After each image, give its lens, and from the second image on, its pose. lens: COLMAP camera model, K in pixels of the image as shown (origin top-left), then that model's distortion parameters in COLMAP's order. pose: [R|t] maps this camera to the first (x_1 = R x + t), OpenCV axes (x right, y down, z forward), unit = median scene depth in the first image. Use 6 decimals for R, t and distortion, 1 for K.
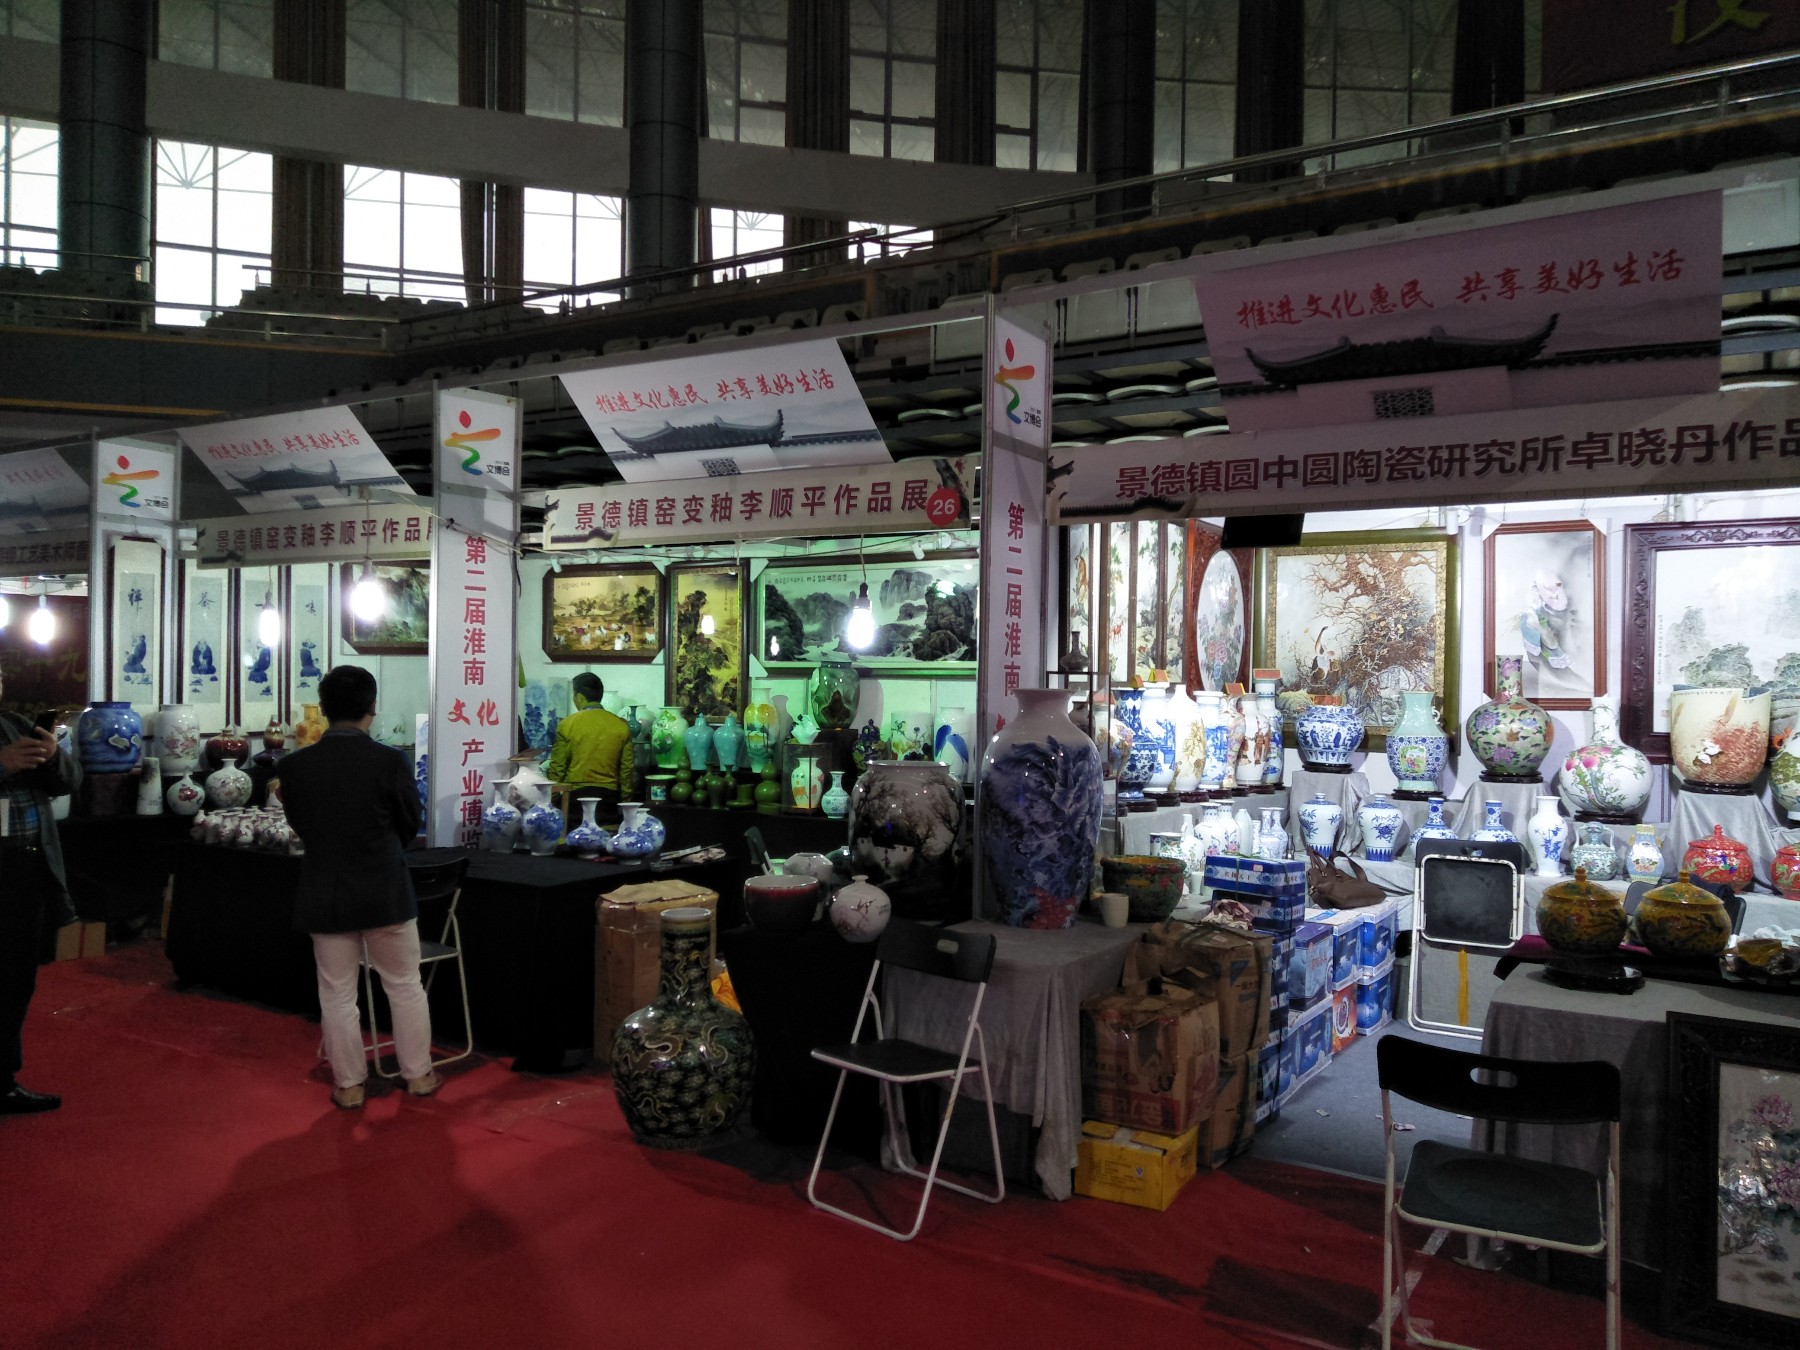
lens RADIAL K [[1311.0, 0, 900.0], [0, 1311.0, 675.0], [0, 0, 1]] dist [-0.084834, 0.077041]
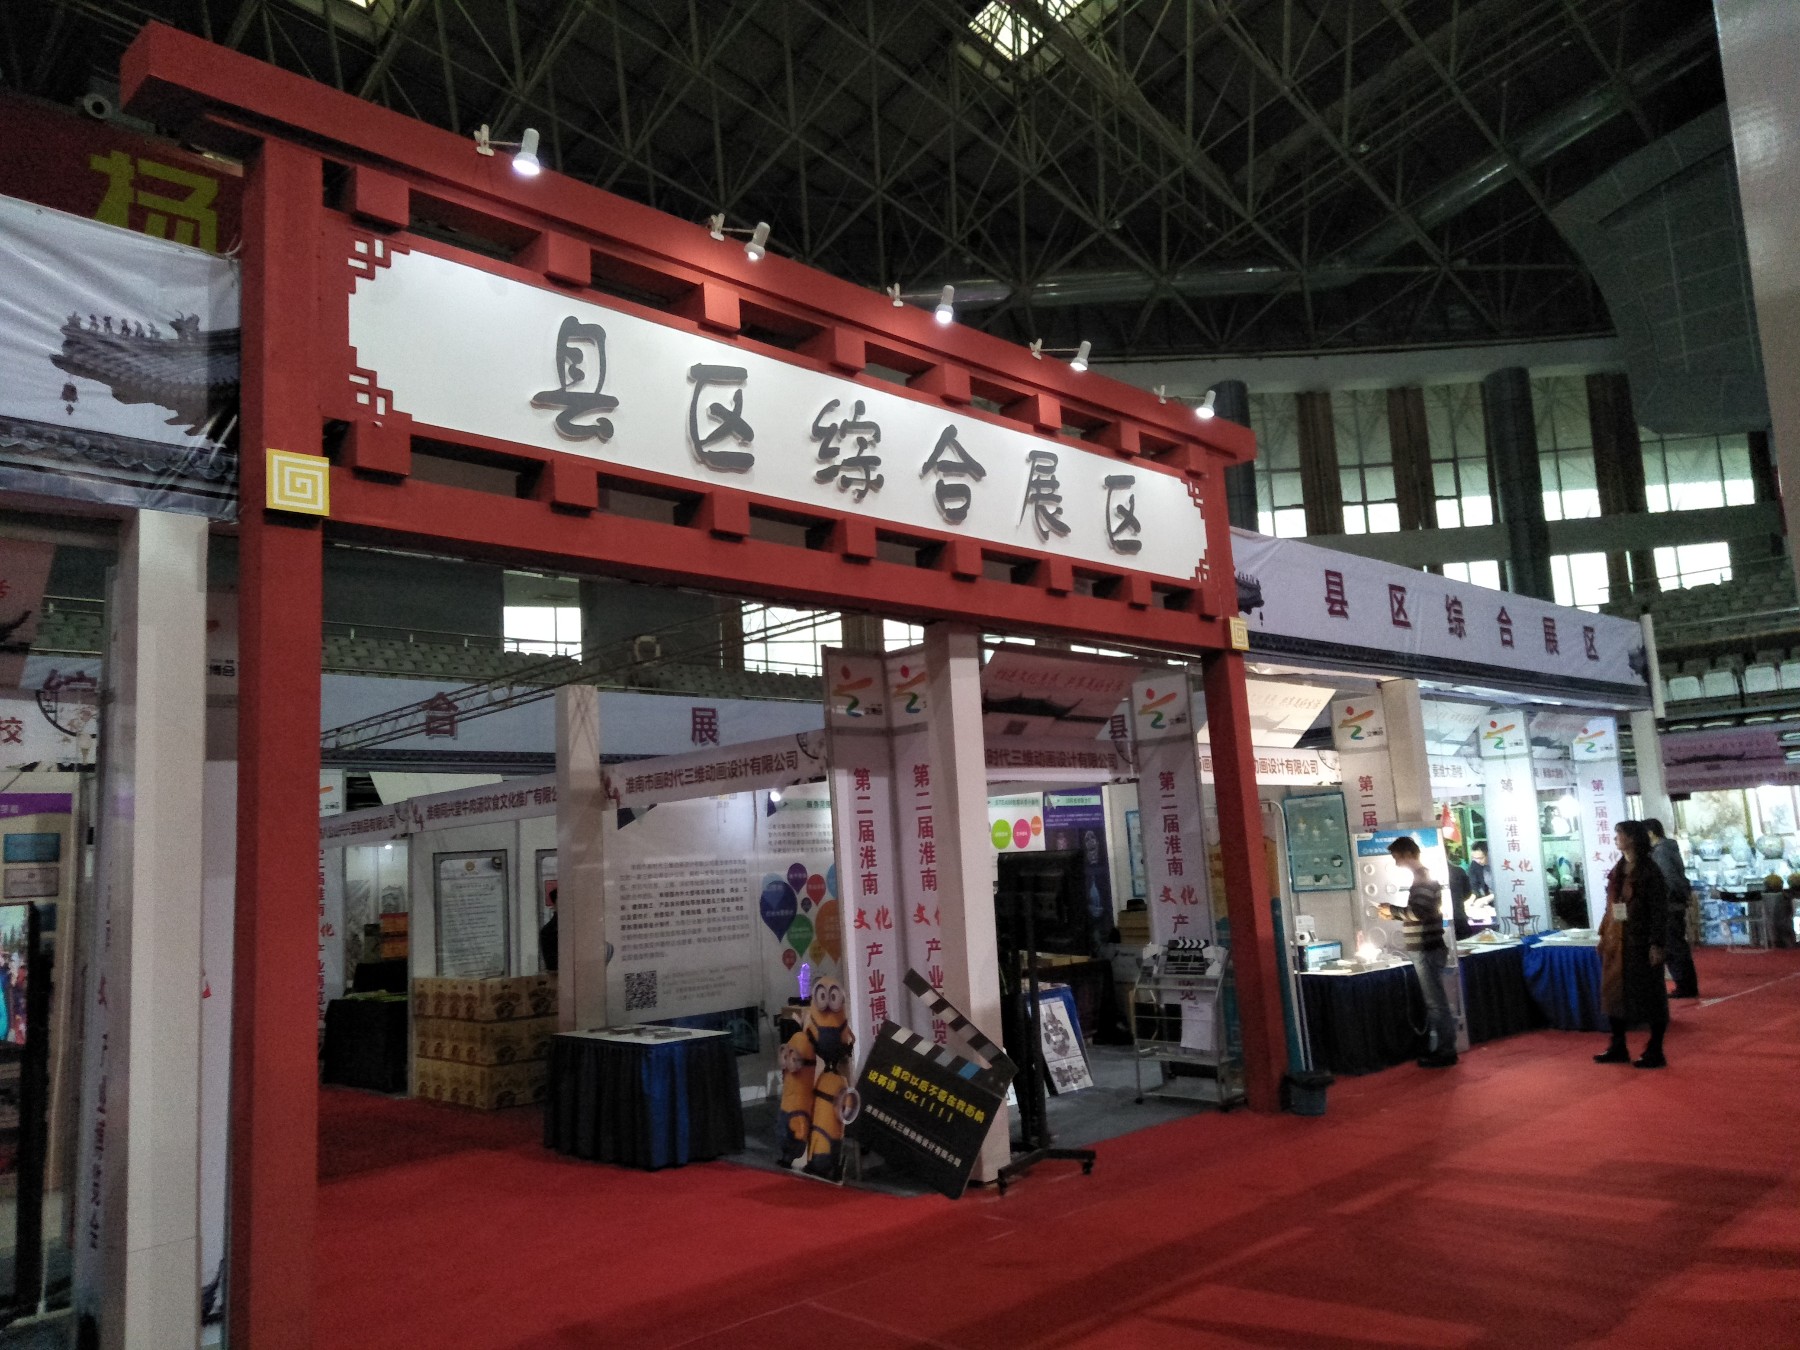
lens RADIAL K [[1311.0, 0, 900.0], [0, 1311.0, 675.0], [0, 0, 1]] dist [-0.084834, 0.077041]
pose [[0.965092, -0.104827, -0.240018, -0.788078], [0.068092, 0.985321, -0.156542, -0.018415], [0.252904, 0.134734, 0.958064, -2.580116]]
